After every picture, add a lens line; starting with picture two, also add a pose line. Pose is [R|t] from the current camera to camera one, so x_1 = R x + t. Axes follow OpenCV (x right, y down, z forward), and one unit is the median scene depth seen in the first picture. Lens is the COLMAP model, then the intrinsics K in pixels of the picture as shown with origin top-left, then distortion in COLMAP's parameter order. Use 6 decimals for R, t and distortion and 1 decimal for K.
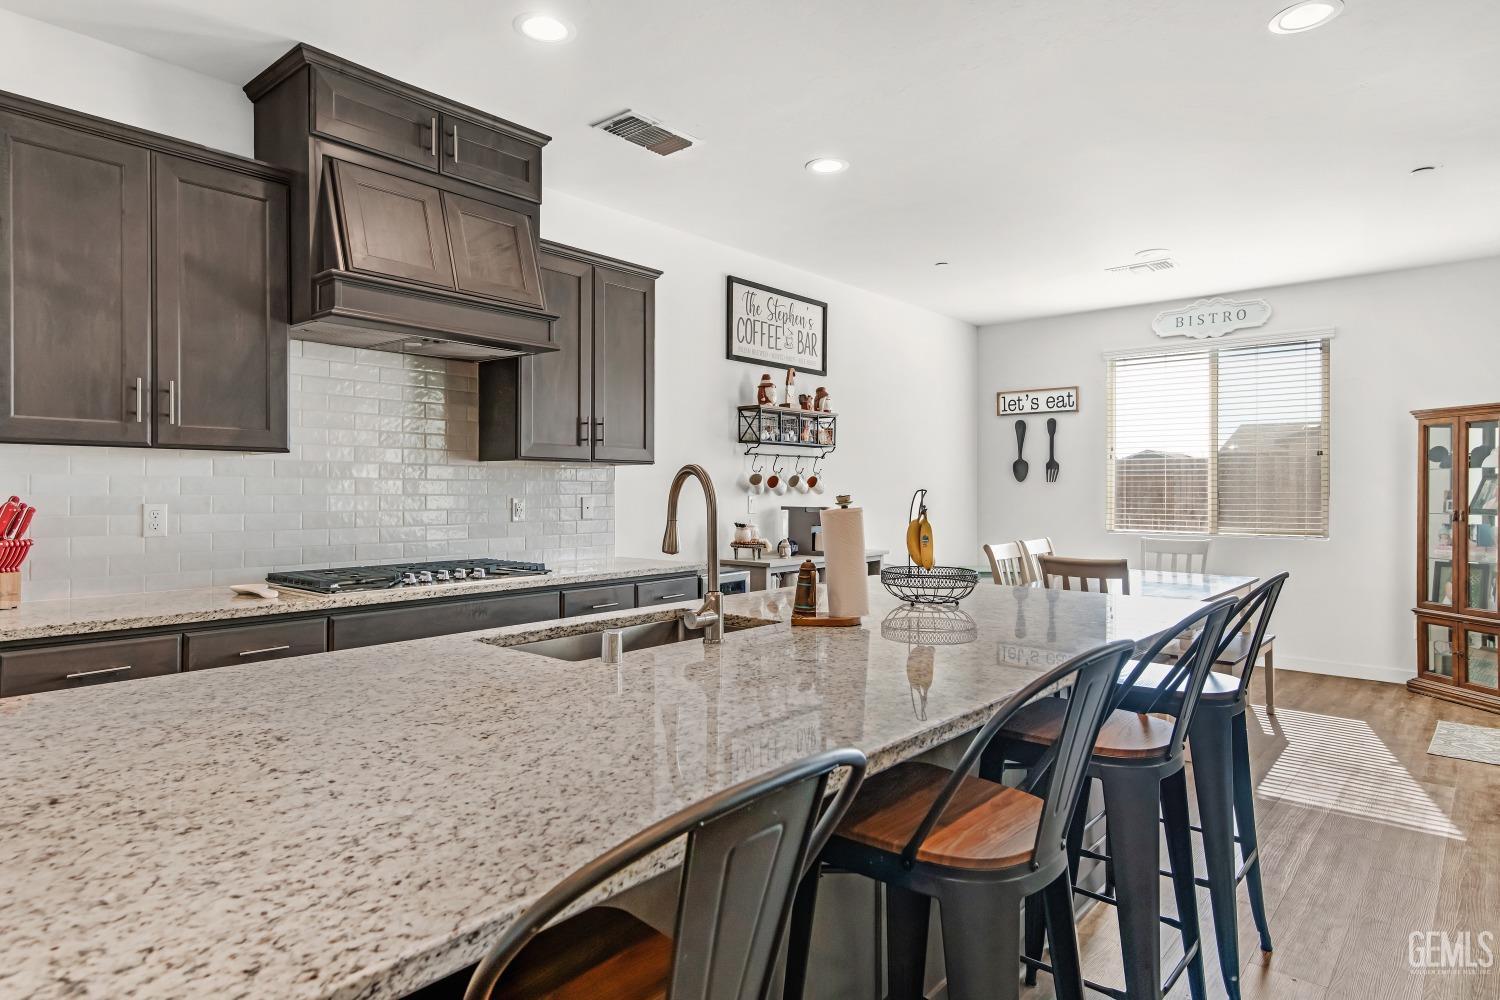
lens RADIAL K [[852.3, 0, 748.6], [0, 852.3, 491.4], [0, 0, 1]] dist [0.045476, -0.012264]
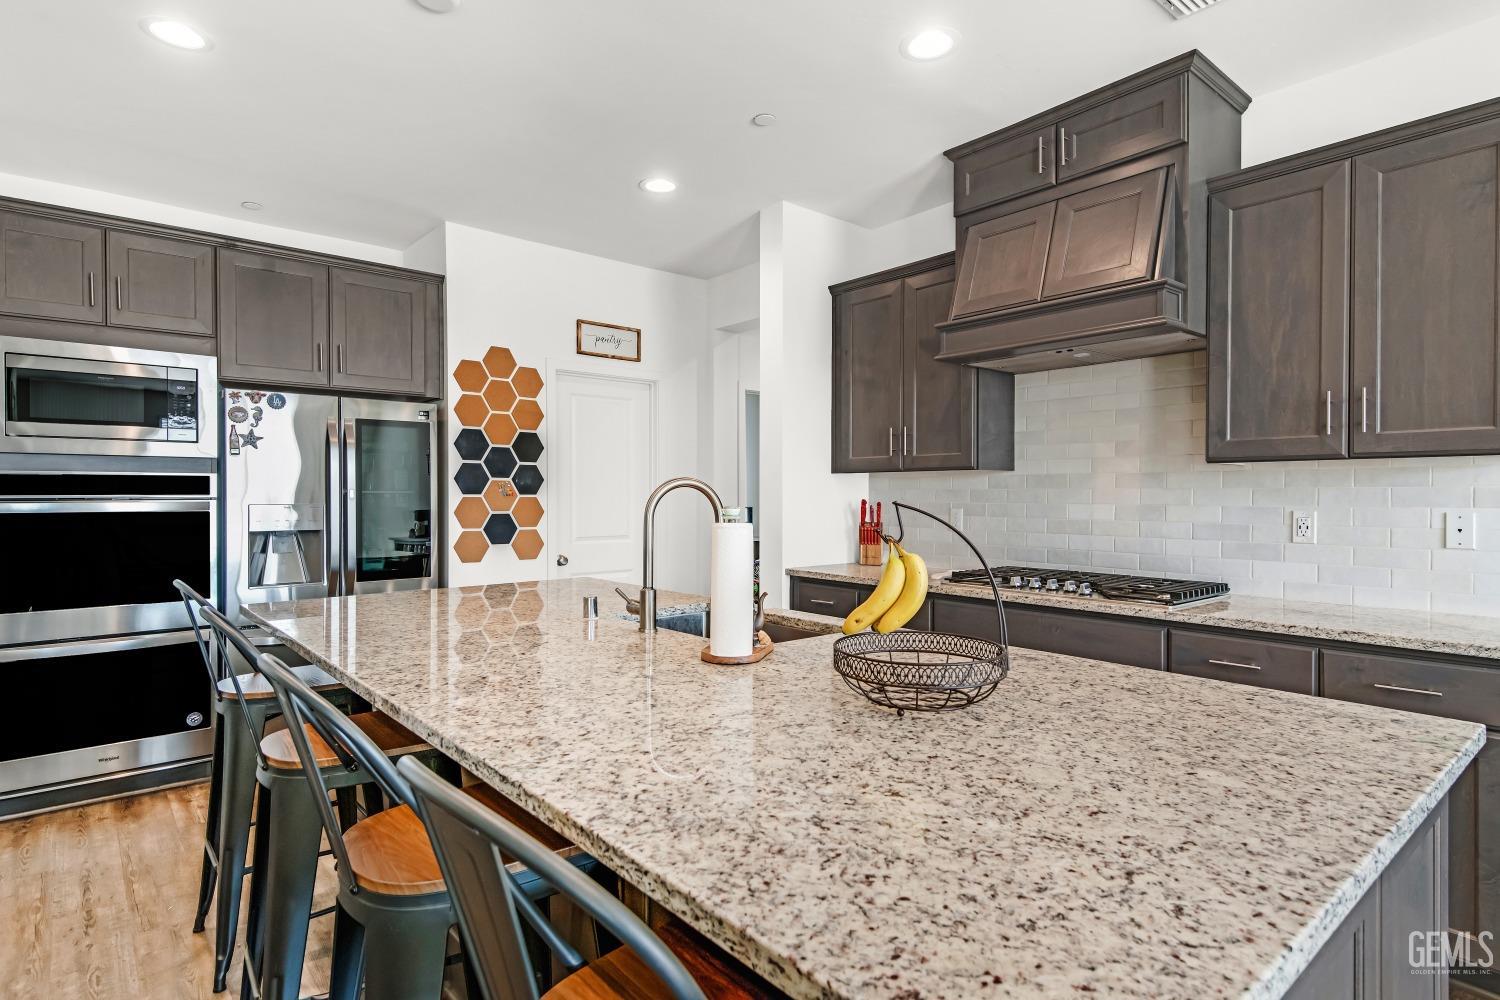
lens RADIAL K [[772.3, 0, 758.9], [0, 772.3, 495.5], [0, 0, 1]] dist [0.013737, -0.004904]
pose [[-0.149049, -0.000696, -0.988829, 0.358736], [-0.003333, 0.999994, -0.000201, -0.003061], [0.988824, 0.003265, -0.149051, 0.480954]]
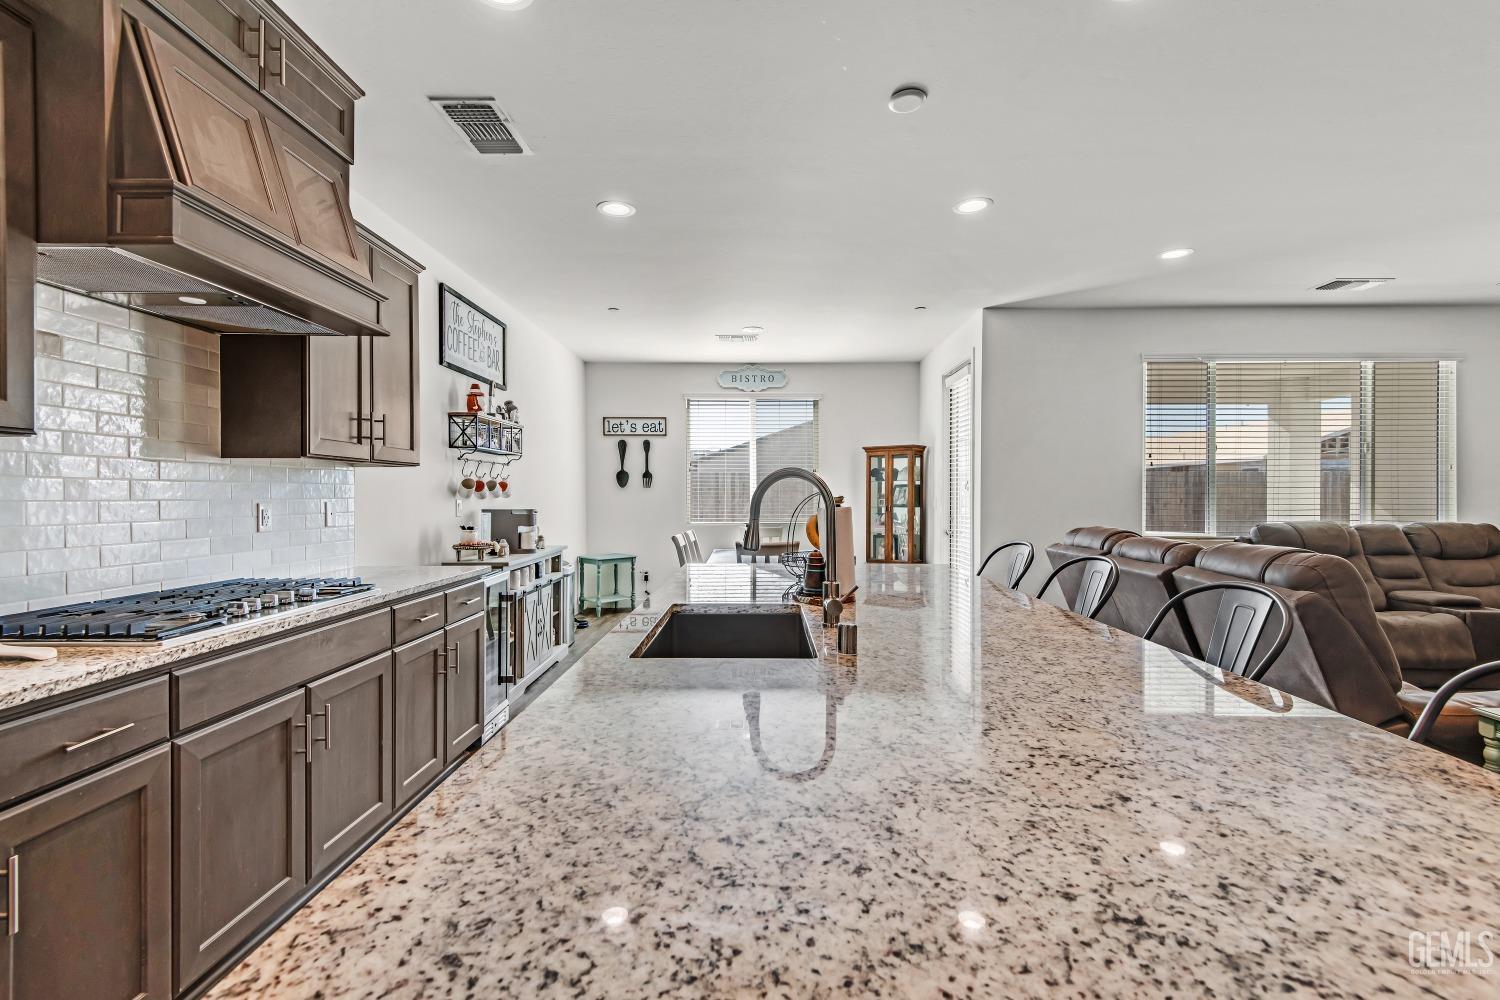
lens RADIAL K [[675.1, 0, 752.2], [0, 675.1, 498.1], [0, 0, 1]] dist [0.018292, -0.007207]
pose [[0.766755, -0.005153, 0.641919, -0.254134], [0.004039, 0.999987, 0.003202, 0.001806], [-0.641927, 0.000138, 0.766766, 0.142618]]
